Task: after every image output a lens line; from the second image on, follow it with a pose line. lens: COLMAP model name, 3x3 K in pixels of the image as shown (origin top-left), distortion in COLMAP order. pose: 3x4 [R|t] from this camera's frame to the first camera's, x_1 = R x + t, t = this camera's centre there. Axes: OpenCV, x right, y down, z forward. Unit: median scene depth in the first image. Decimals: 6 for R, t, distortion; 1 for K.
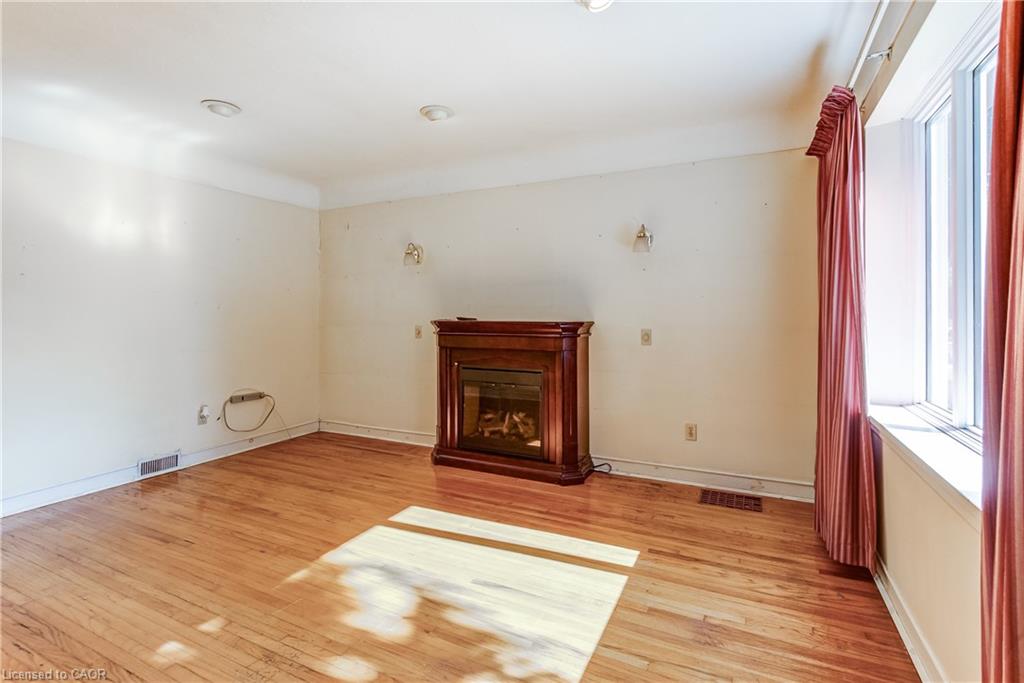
lens RADIAL K [[491.0, 0, 512.4], [0, 491.0, 310.1], [0, 0, 1]] dist [-0.002520, 0.000230]
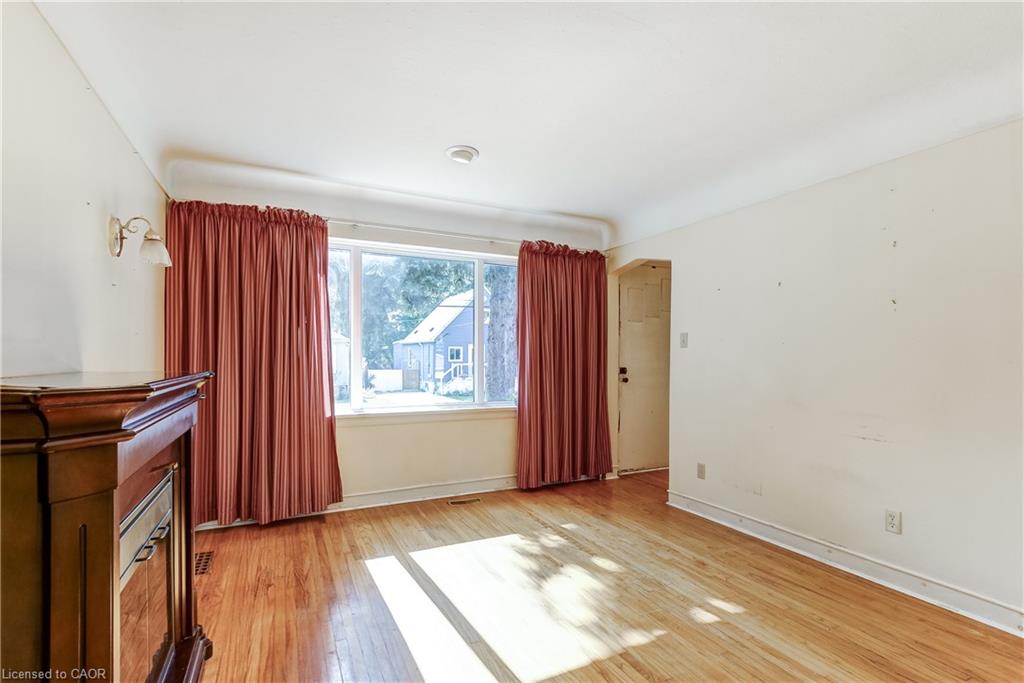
lens RADIAL K [[484.7, 0, 515.5], [0, 484.7, 353.4], [0, 0, 1]] dist [0.000065, 0.000160]
pose [[-0.789807, 0.001905, 0.613352, -0.515632], [-0.004572, 0.999949, -0.008994, 0.004153], [-0.613338, -0.009908, -0.789758, 1.192688]]
